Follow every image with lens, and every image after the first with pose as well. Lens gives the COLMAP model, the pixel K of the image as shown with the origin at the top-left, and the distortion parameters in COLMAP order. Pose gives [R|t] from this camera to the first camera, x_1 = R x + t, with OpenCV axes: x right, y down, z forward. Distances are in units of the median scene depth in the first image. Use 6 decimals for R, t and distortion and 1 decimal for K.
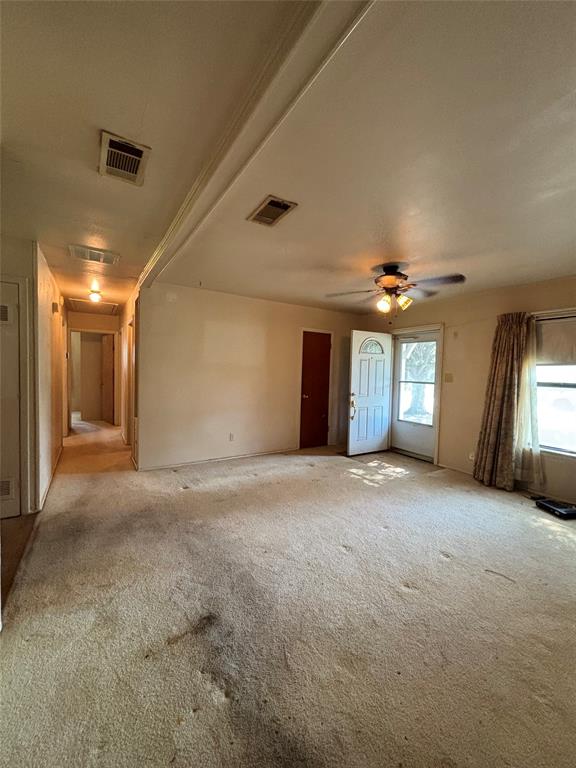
lens RADIAL K [[310.7, 0, 284.0], [0, 310.7, 379.5], [0, 0, 1]] dist [0.007930, -0.001845]
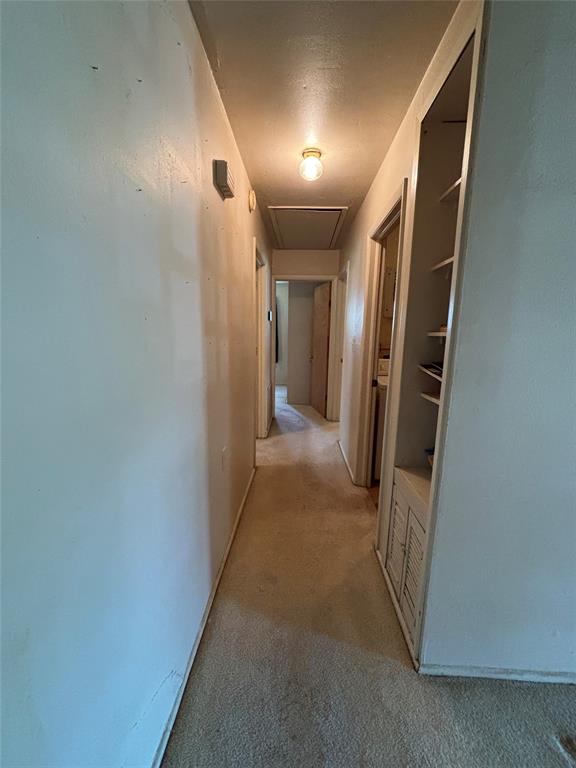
lens RADIAL K [[310.7, 0, 287.6], [0, 310.7, 383.6], [0, 0, 1]] dist [0.007930, -0.001845]
pose [[0.828314, 0.086617, -0.553528, -0.252757], [-0.018958, 0.991745, 0.126820, -0.015980], [0.559943, -0.094553, 0.823118, 0.410739]]
